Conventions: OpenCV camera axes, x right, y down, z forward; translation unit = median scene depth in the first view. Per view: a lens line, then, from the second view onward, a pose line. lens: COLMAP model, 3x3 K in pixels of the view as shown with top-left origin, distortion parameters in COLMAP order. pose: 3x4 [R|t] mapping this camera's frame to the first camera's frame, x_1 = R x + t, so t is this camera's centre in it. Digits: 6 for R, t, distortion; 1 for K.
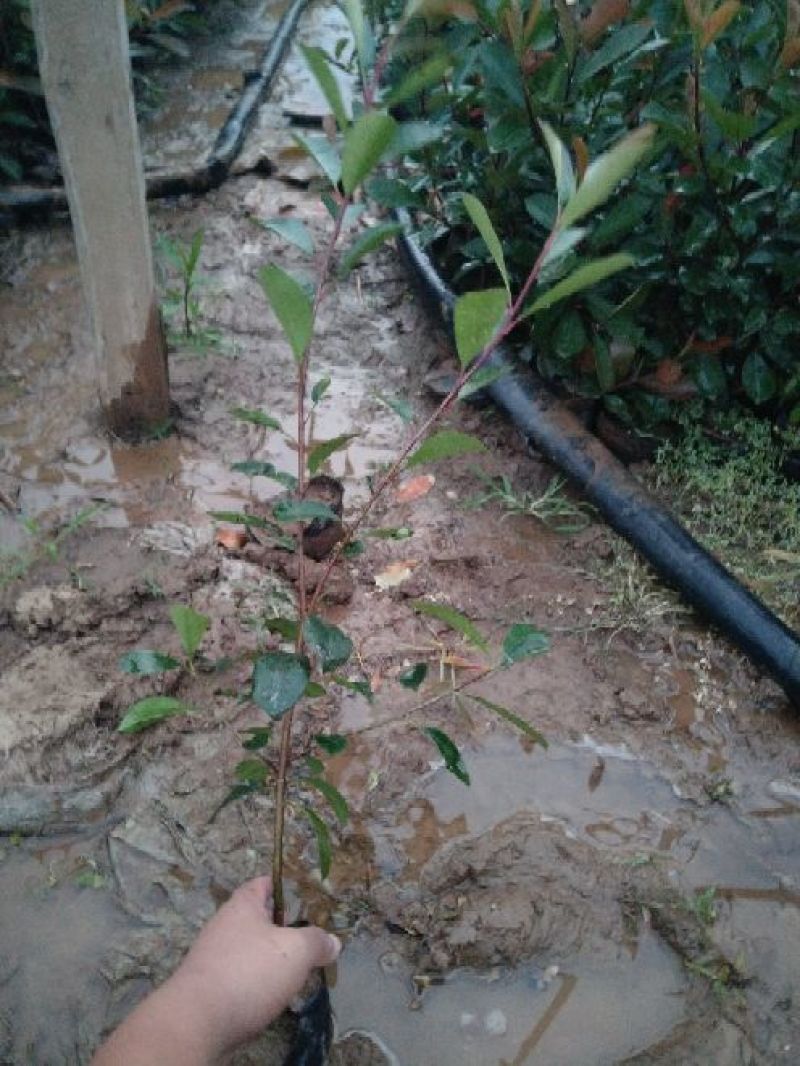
lens RADIAL K [[842.7, 0, 402.0], [0, 842.7, 535.3], [0, 0, 1]] dist [-0.054457, 0.060062]
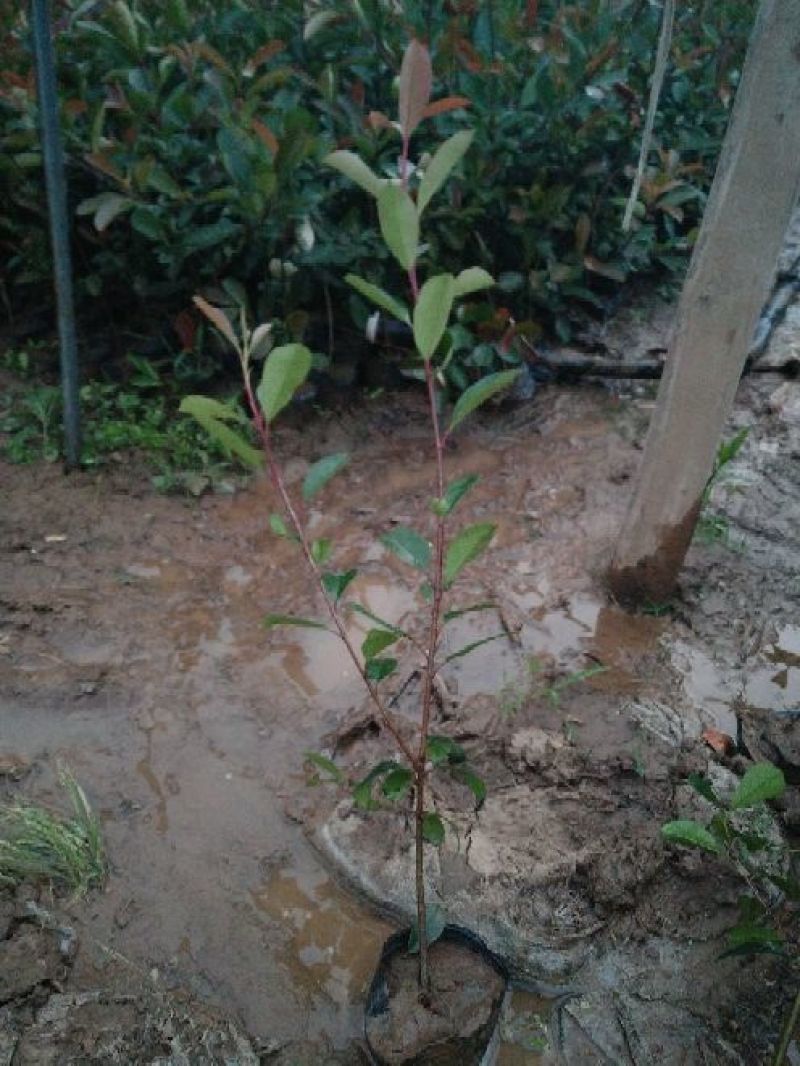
lens RADIAL K [[842.7, 0, 402.0], [0, 842.7, 535.3], [0, 0, 1]] dist [-0.054457, 0.060062]
pose [[0.869359, 0.256403, -0.422460, -0.162165], [-0.322485, 0.942110, -0.091832, -0.013341], [0.374457, 0.216072, 0.901718, -0.064603]]
